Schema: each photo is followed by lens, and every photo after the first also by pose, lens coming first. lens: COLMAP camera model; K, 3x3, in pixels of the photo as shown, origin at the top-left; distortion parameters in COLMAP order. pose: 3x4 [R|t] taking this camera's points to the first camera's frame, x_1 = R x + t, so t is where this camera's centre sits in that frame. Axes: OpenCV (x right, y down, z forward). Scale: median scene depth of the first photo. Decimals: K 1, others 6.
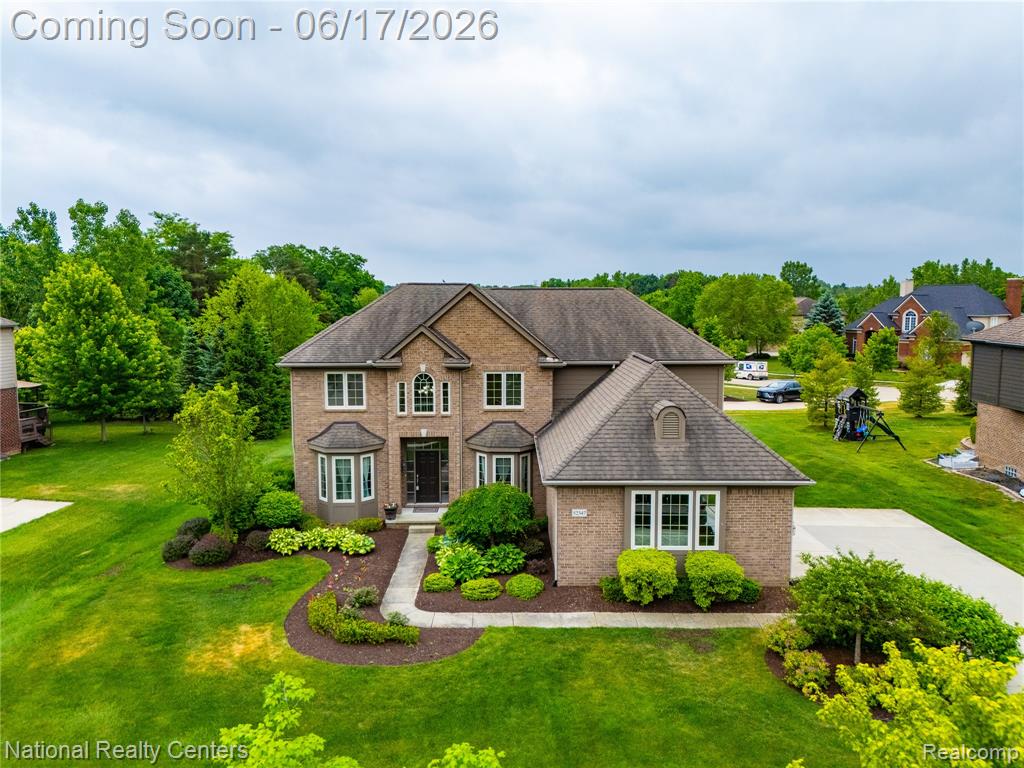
lens RADIAL K [[752.0, 0, 514.4], [0, 752.0, 386.9], [0, 0, 1]] dist [0.075840, -0.081640]
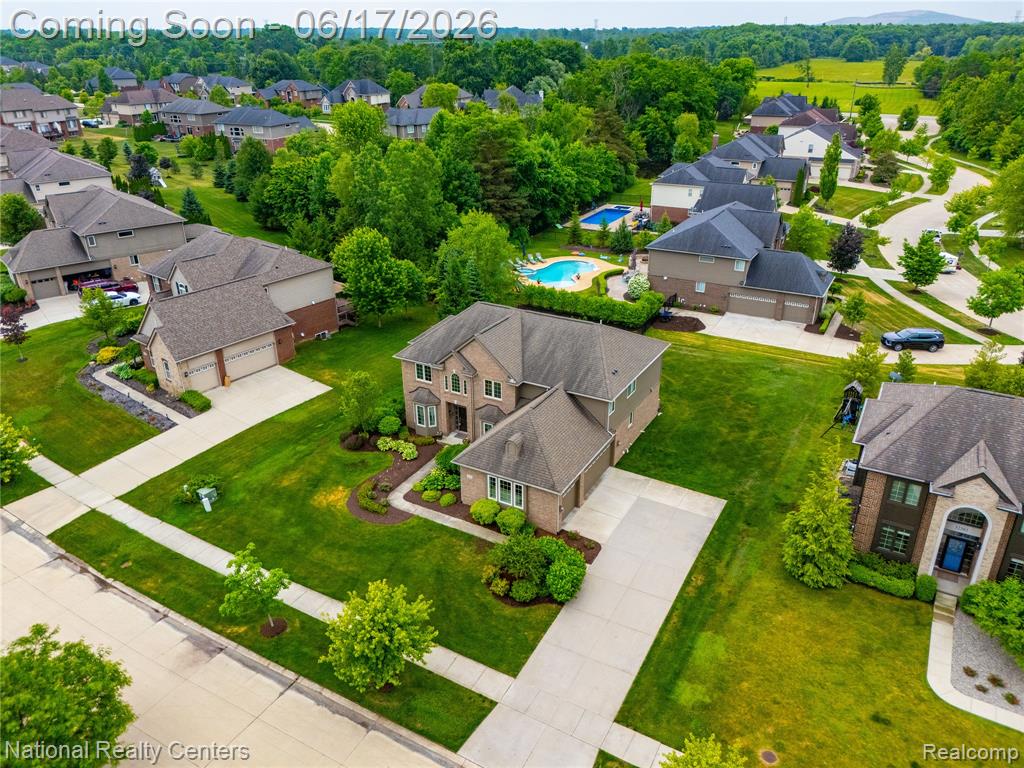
lens RADIAL K [[755.8, 0, 515.6], [0, 755.8, 379.6], [0, 0, 1]] dist [0.070159, -0.069691]
pose [[0.865824, 0.204062, -0.456846, 0.891008], [-0.051846, 0.944729, 0.323727, -0.632069], [0.497656, -0.256605, 0.828548, -0.518529]]
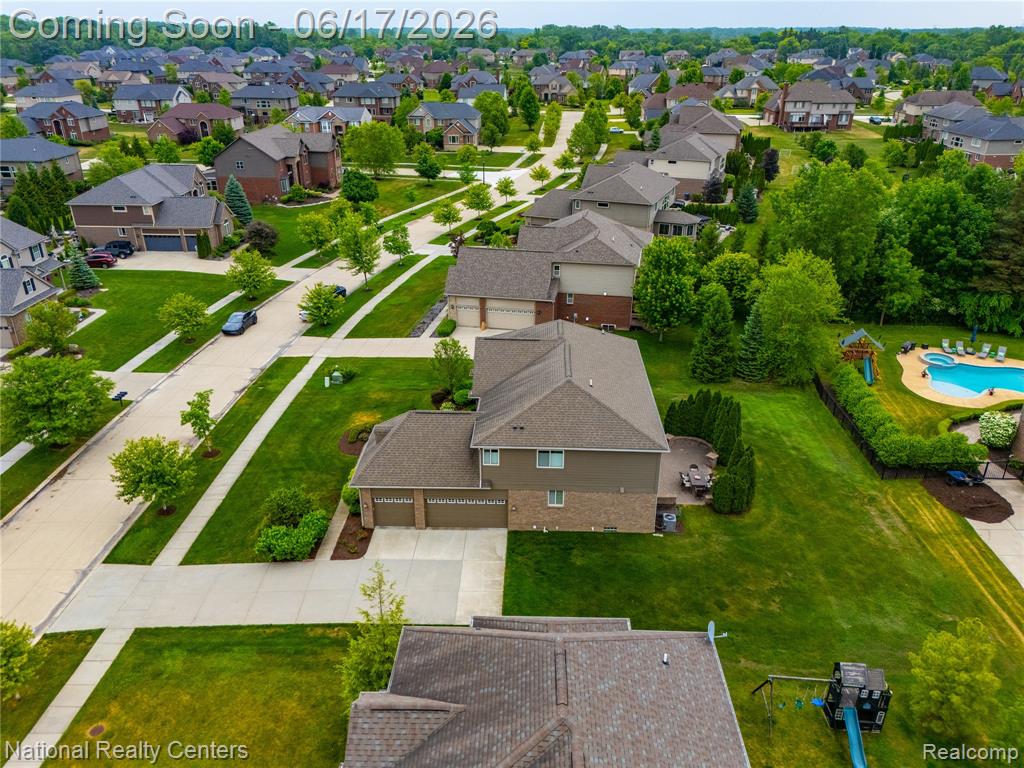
lens RADIAL K [[752.0, 0, 514.4], [0, 752.0, 386.9], [0, 0, 1]] dist [0.075840, -0.081640]
pose [[-0.047305, 0.425752, -0.903603, 1.643315], [-0.117660, 0.895943, 0.428302, -0.820004], [0.991927, 0.126579, 0.007712, 1.074588]]
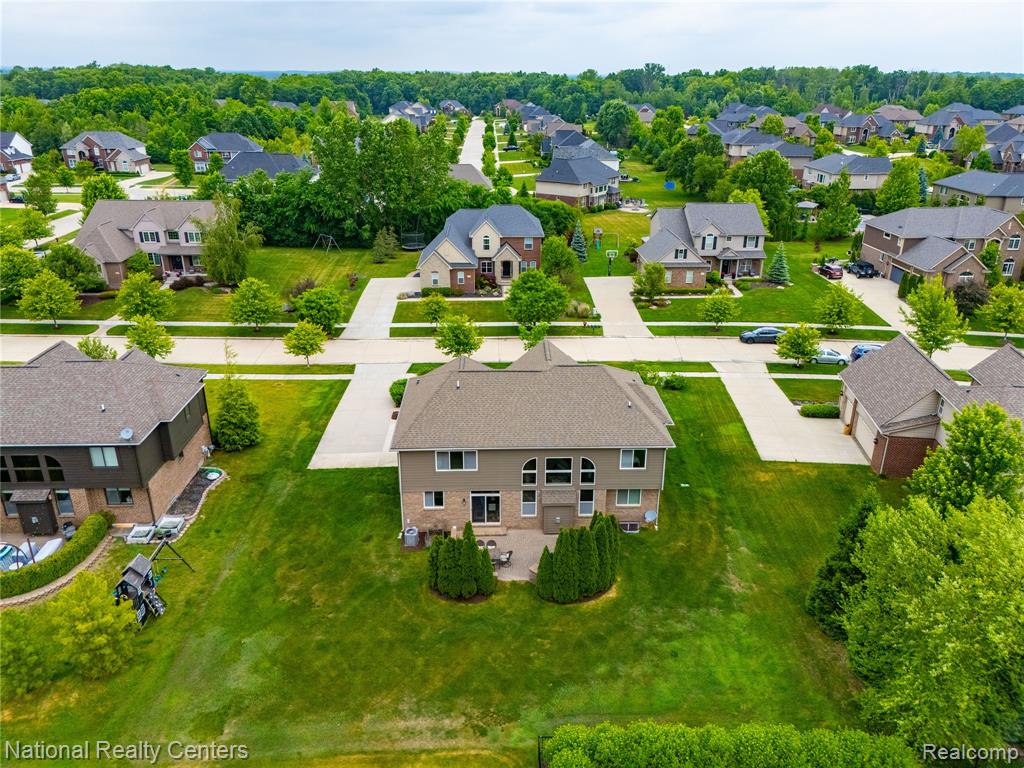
lens RADIAL K [[752.0, 0, 514.4], [0, 752.0, 386.9], [0, 0, 1]] dist [0.075840, -0.081640]
pose [[-0.999776, 0.003208, -0.020928, 0.064731], [-0.007375, 0.873781, 0.486264, -0.973739], [0.019846, 0.486309, -0.873562, 2.748259]]
